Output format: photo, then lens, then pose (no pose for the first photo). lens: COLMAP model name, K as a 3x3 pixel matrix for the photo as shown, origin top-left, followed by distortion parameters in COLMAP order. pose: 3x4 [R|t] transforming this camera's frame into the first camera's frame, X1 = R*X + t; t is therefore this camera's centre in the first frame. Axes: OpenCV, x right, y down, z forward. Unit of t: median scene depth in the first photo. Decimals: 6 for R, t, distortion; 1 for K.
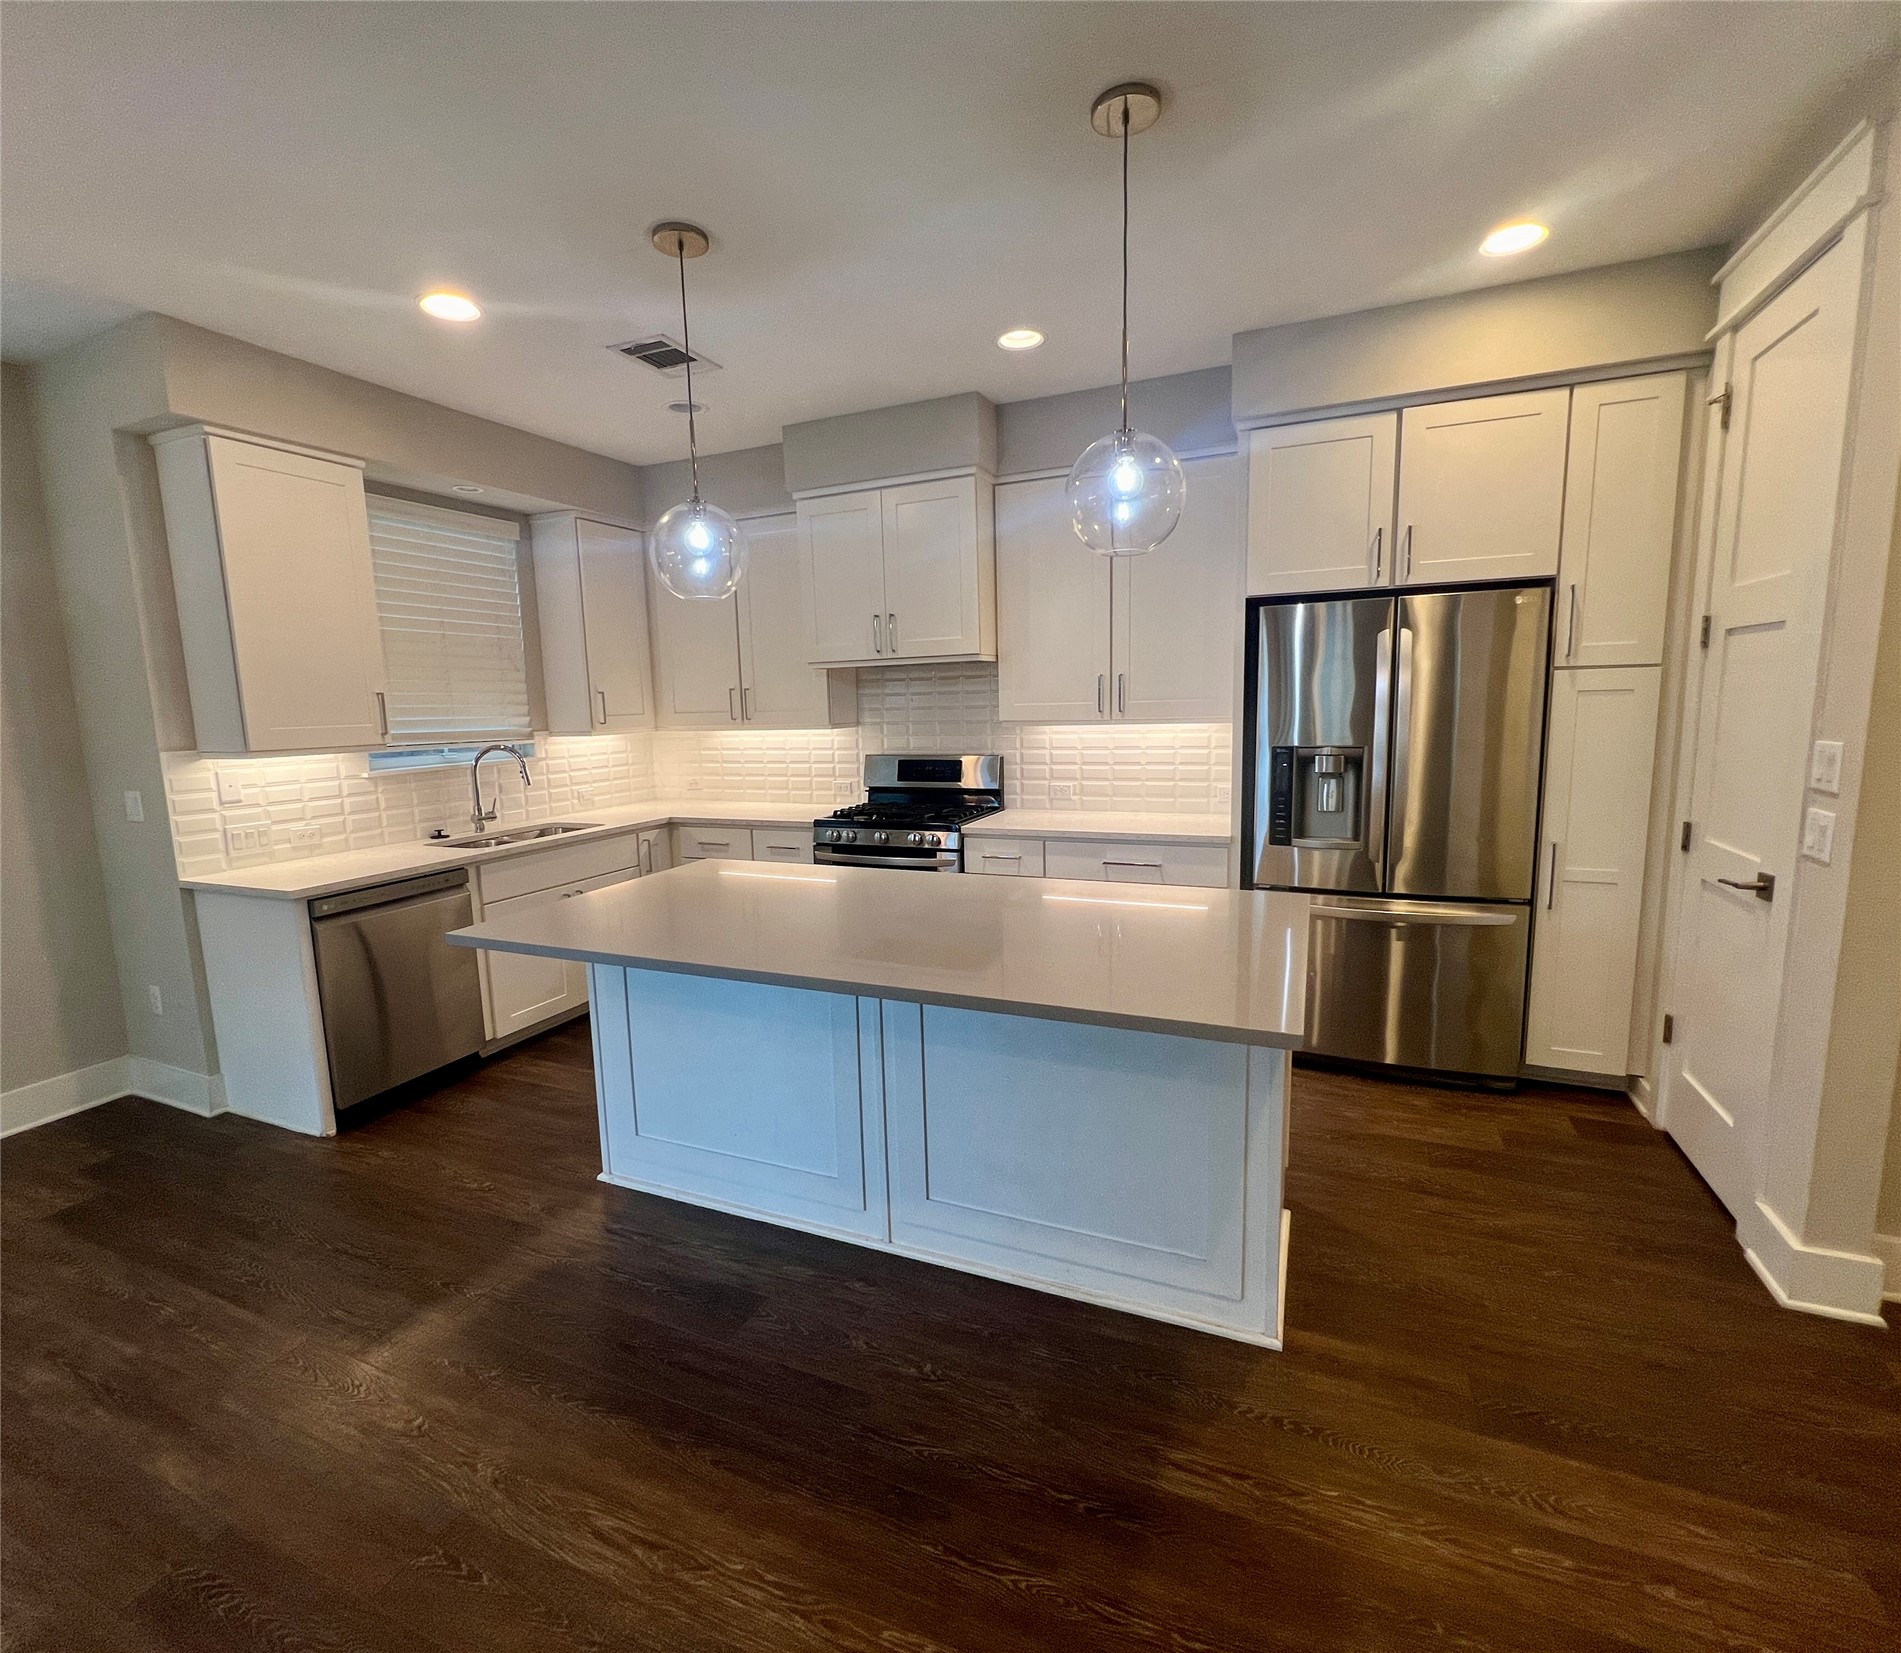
lens RADIAL K [[864.7, 0, 950.7], [0, 864.7, 822.1], [0, 0, 1]] dist [-0.001009, -0.000252]
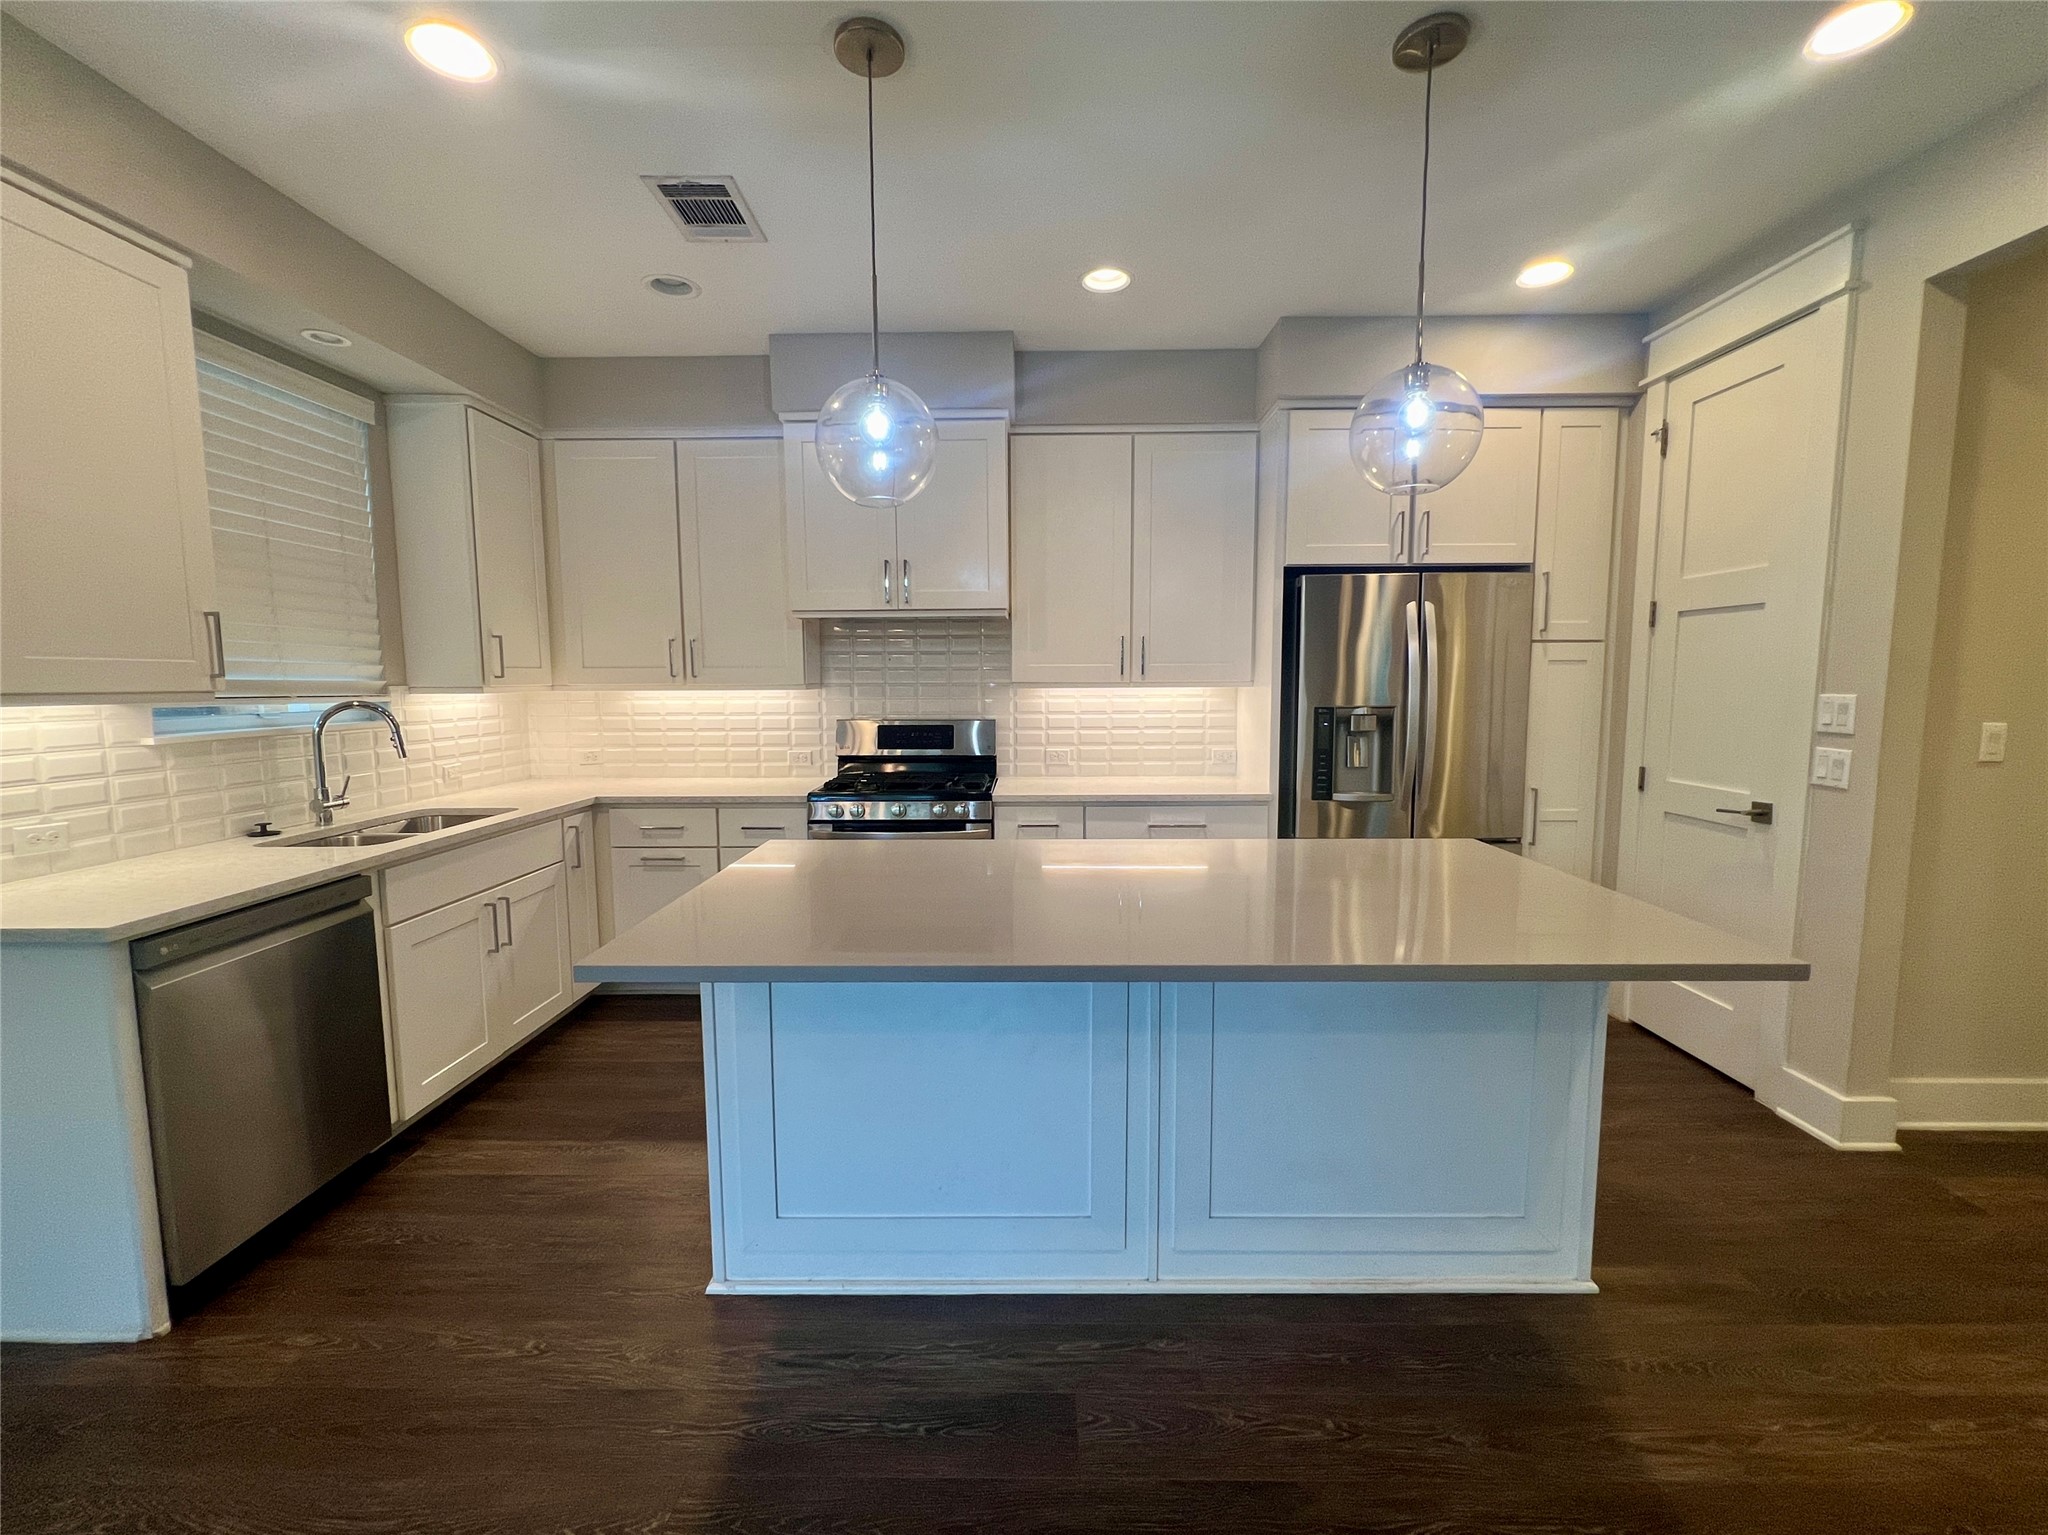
lens RADIAL K [[831.9, 0, 1014.5], [0, 831.9, 763.8], [0, 0, 1]] dist [0.000127, -0.000420]
pose [[0.922704, -0.016012, 0.385176, -0.377429], [0.034473, 0.998561, -0.041070, 0.011726], [-0.383964, 0.051174, 0.921929, 0.215519]]
